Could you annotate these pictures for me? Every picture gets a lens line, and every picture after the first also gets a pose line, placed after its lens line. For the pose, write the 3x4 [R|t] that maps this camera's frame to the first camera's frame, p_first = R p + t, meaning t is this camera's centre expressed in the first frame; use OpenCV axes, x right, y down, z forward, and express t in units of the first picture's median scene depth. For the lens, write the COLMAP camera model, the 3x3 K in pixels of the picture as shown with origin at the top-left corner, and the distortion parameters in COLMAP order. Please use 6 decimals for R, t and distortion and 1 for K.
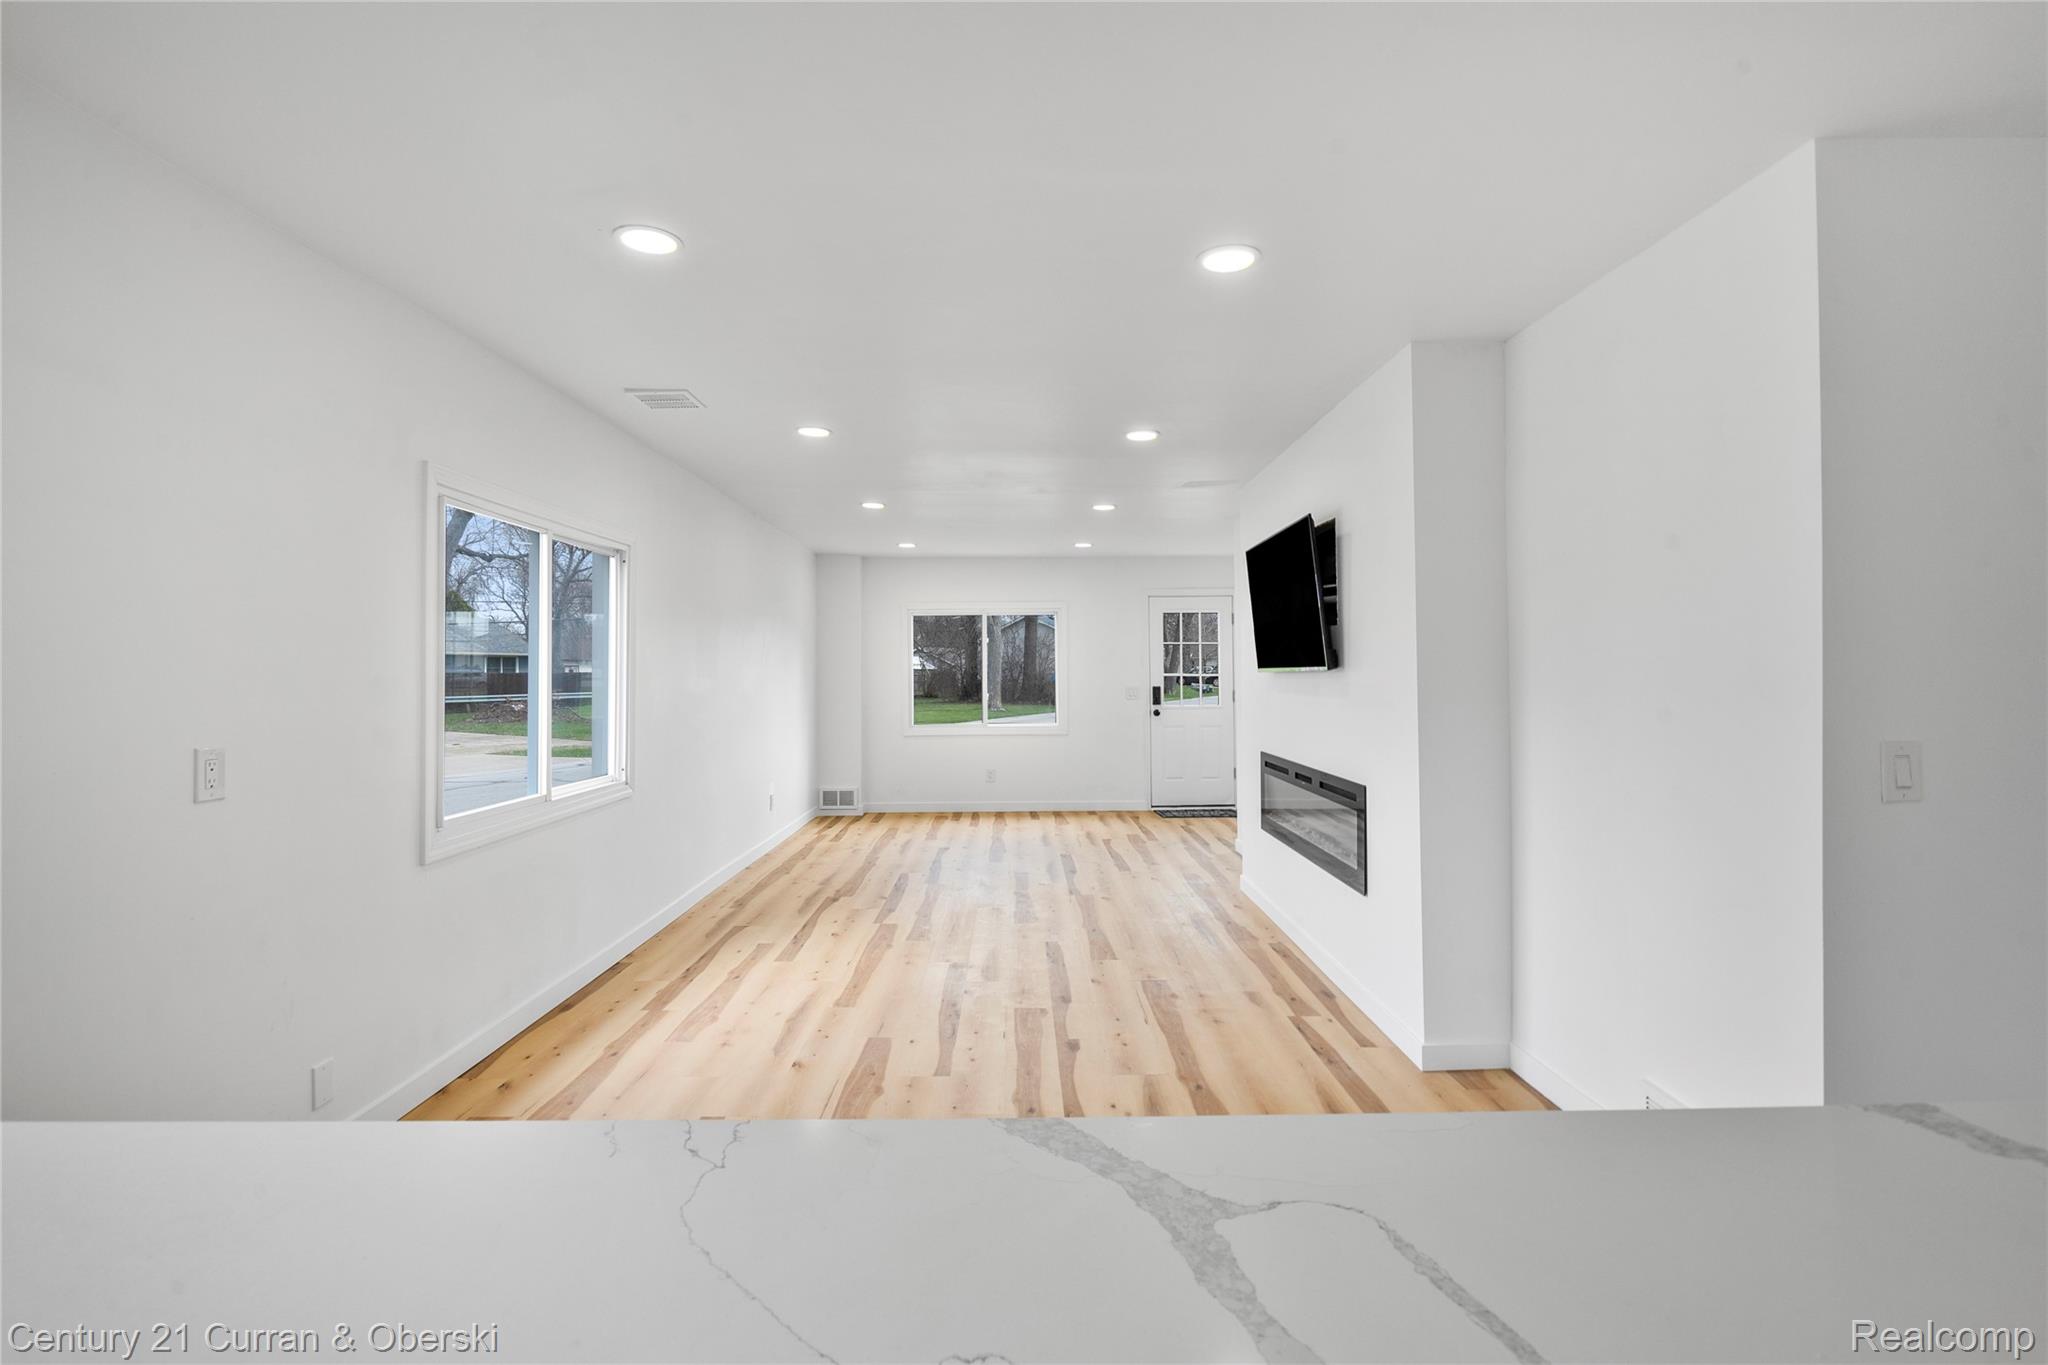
lens RADIAL K [[914.1, 0, 1019.6], [0, 914.1, 669.2], [0, 0, 1]] dist [-0.002772, -0.000177]
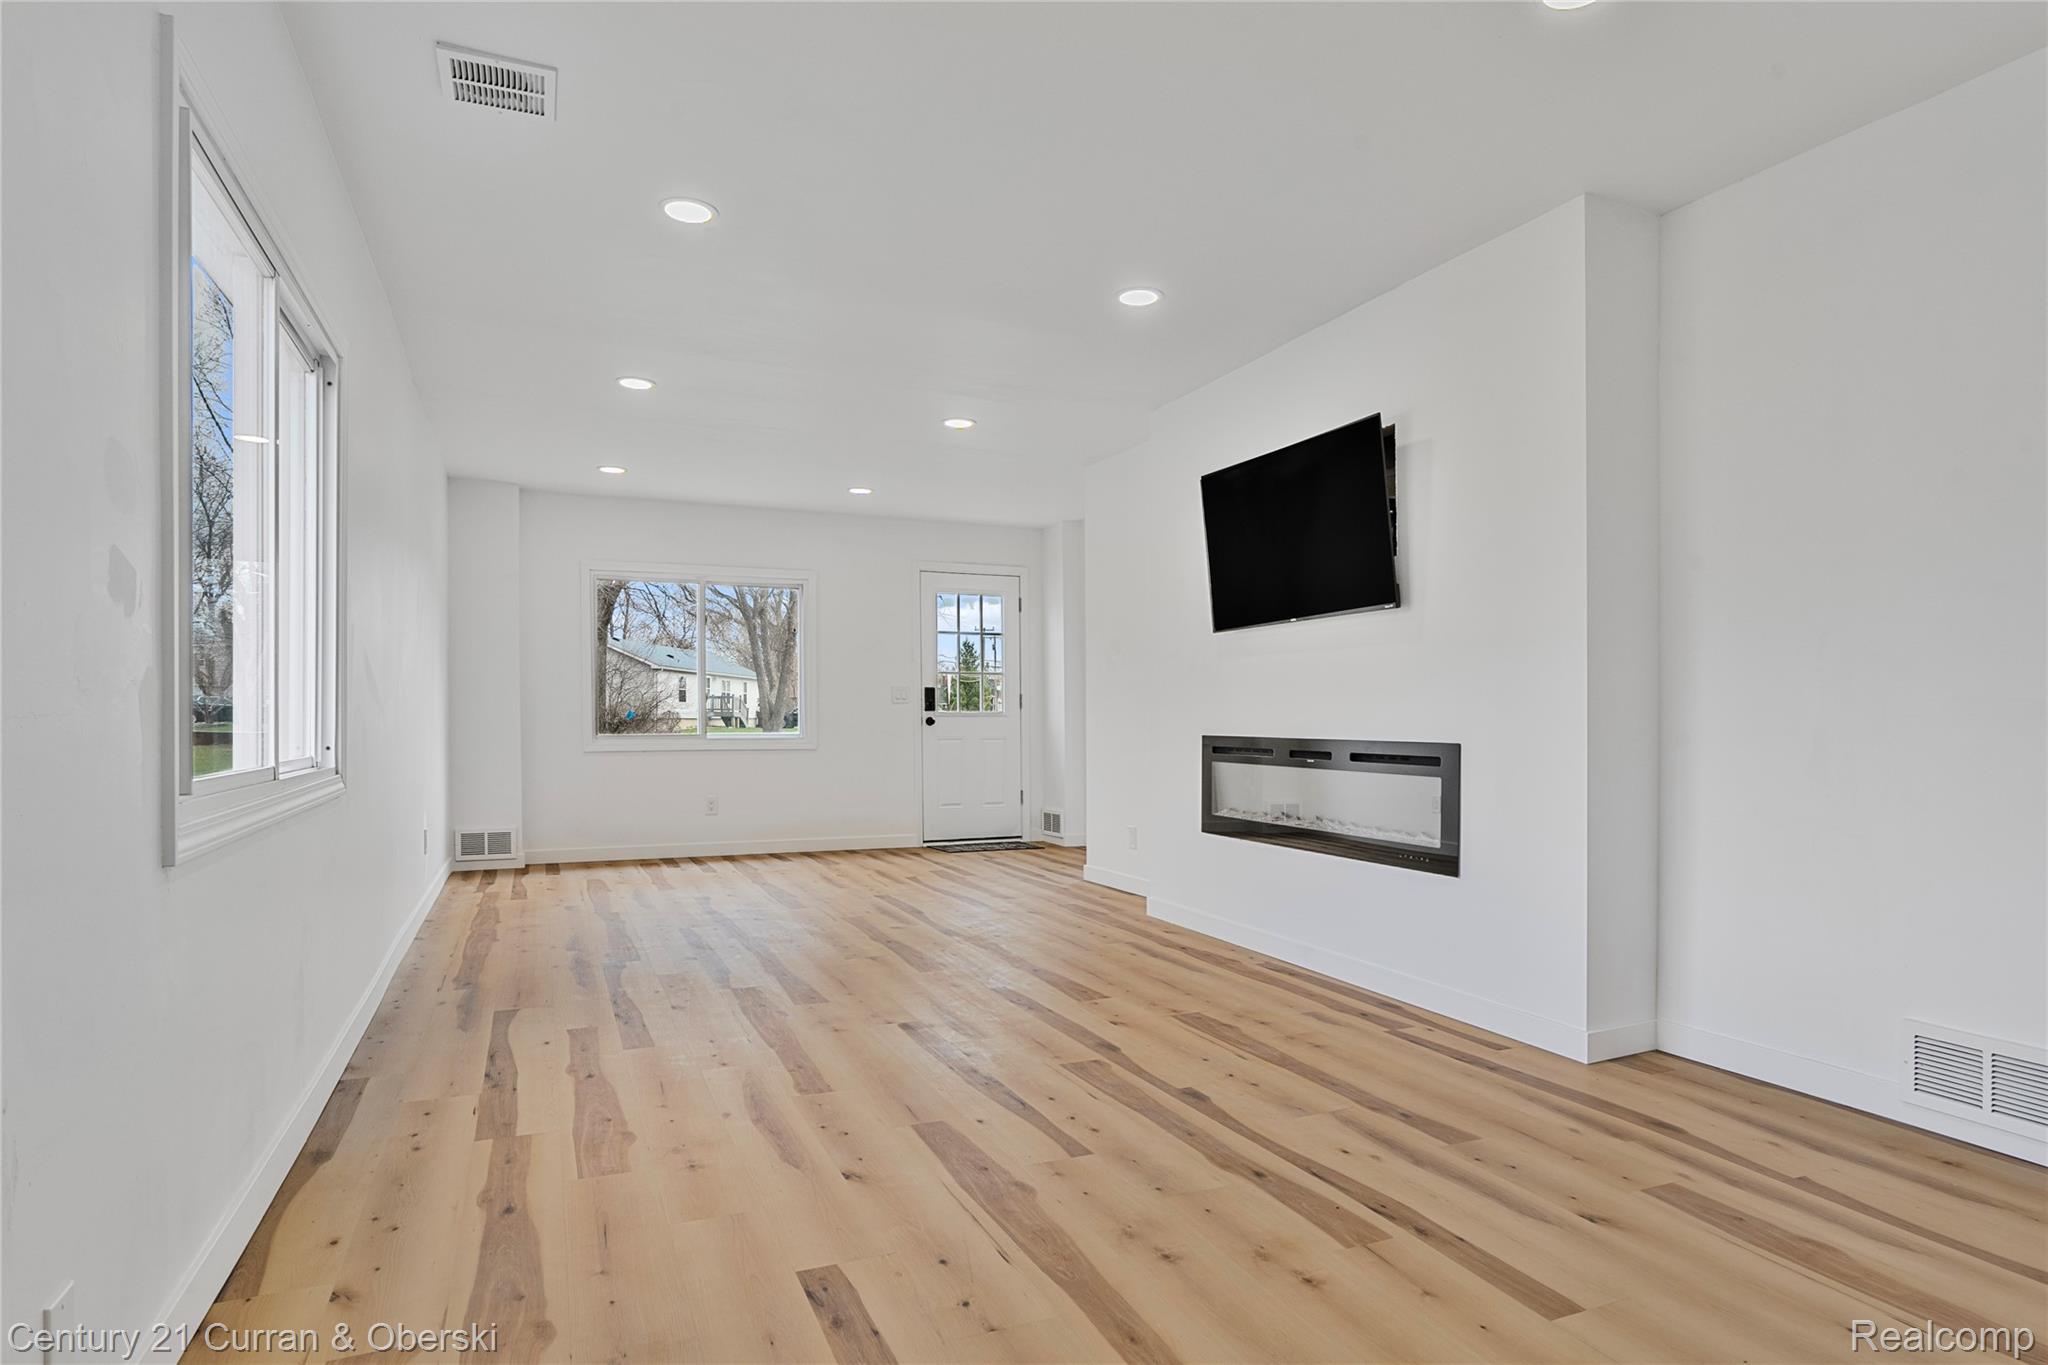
lens RADIAL K [[1114.4, 0, 1024.5], [0, 1114.4, 723.6], [0, 0, 1]] dist [-0.020171, 0.000749]
pose [[0.917686, 0.004990, 0.397276, -0.378789], [-0.008069, 0.999949, 0.006080, 0.106945], [-0.397225, -0.008785, 0.917679, 0.235097]]
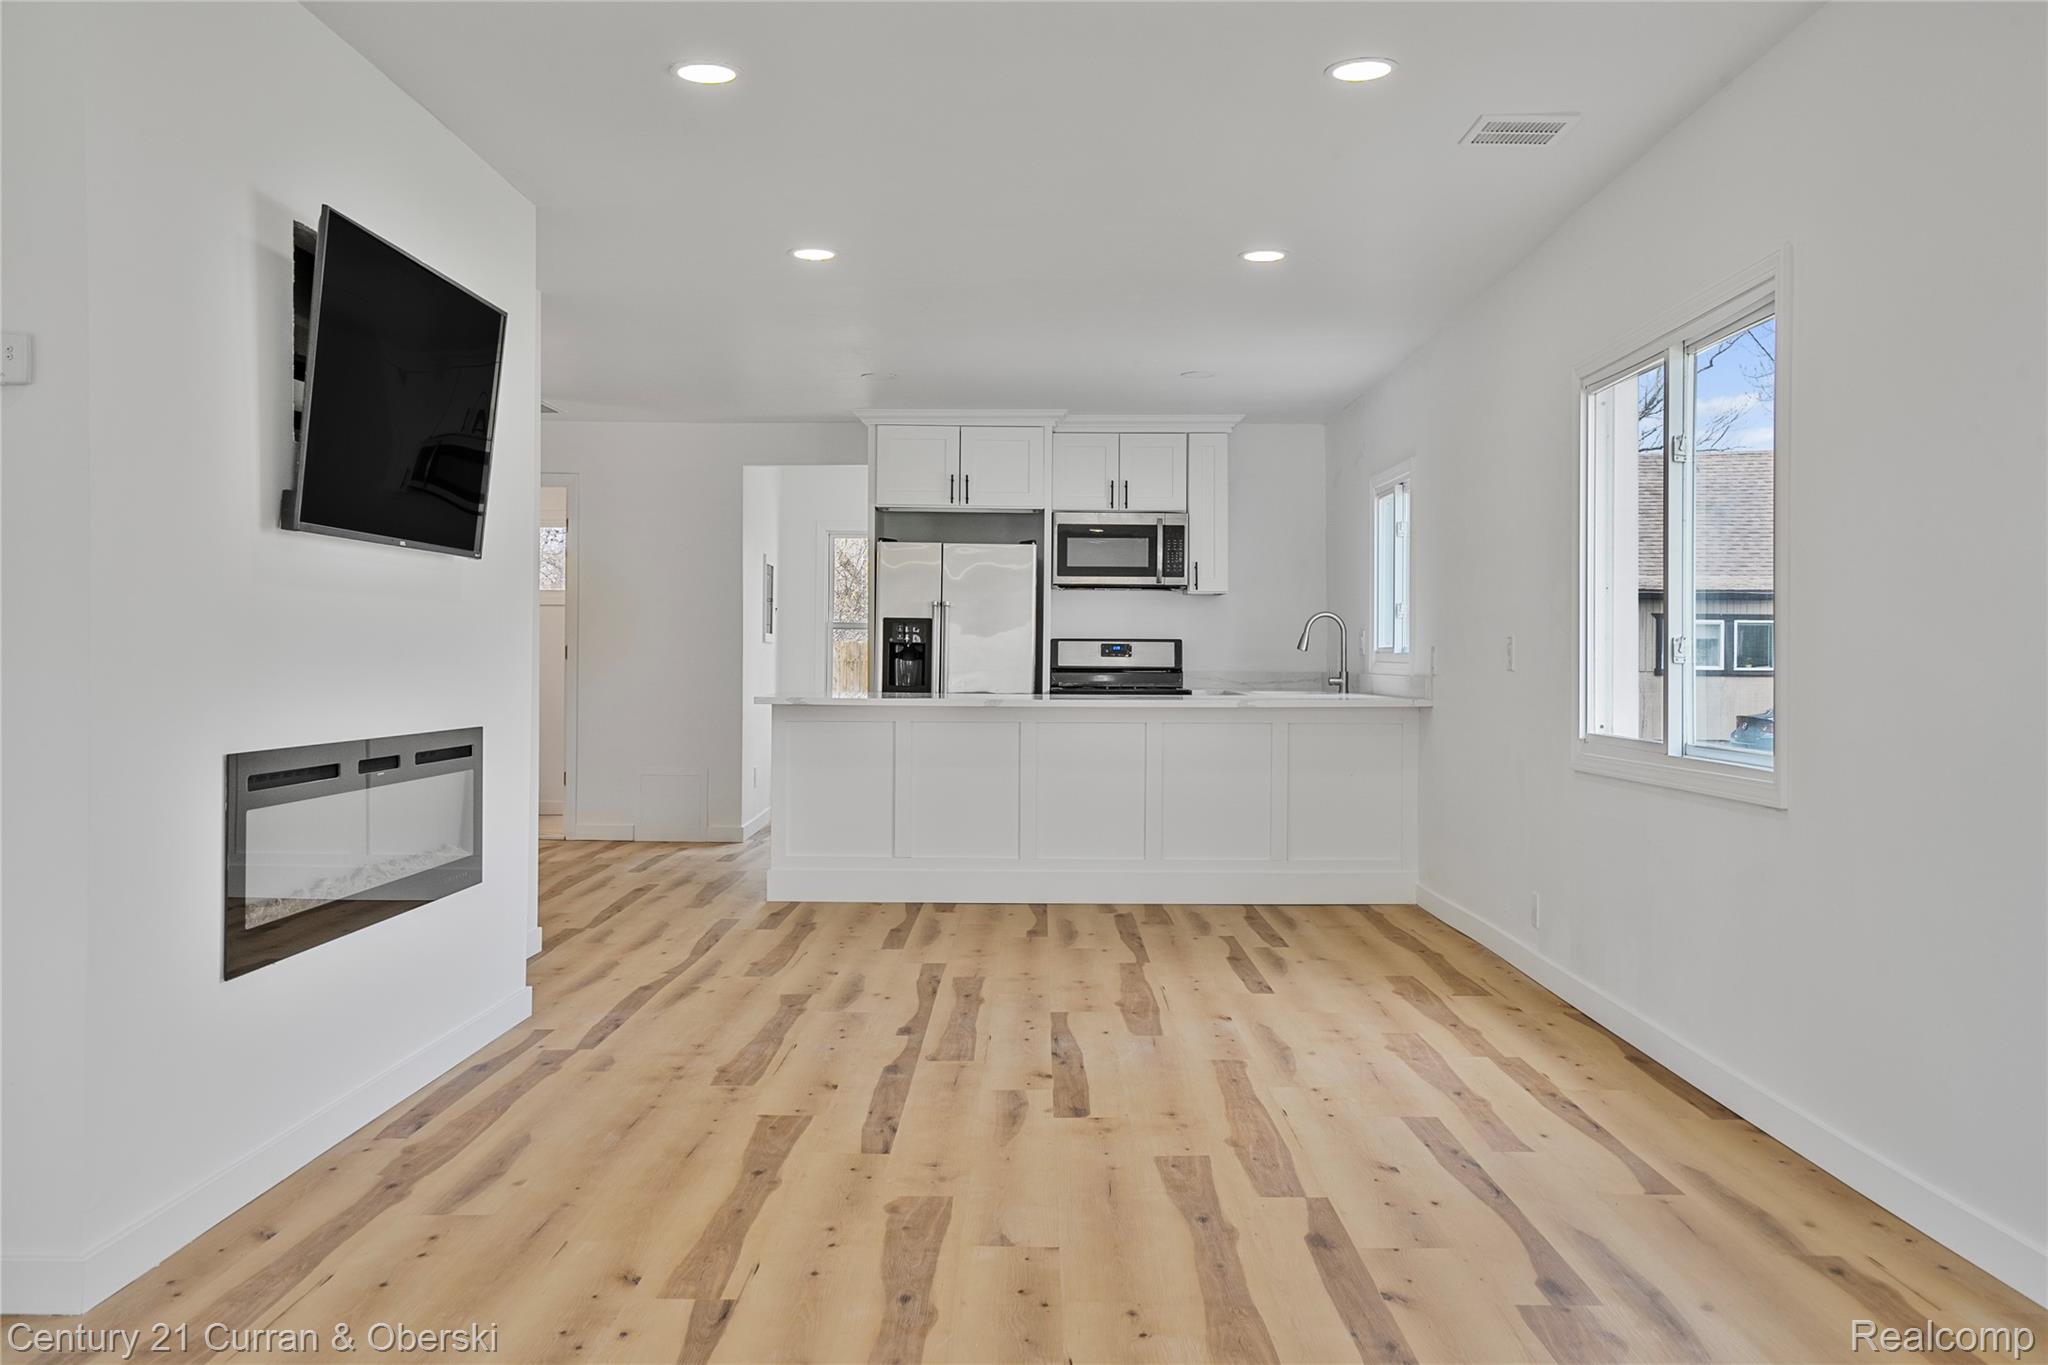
lens RADIAL K [[1679.6, 0, 1024.0], [0, 1679.6, 682.5], [0, 0, 1]] dist [0.005223, 0.000842]
pose [[-0.999865, 0.003678, 0.016013, -0.067418], [0.003806, 0.999961, 0.007983, 0.084490], [-0.015983, 0.008042, -0.999840, 2.282298]]
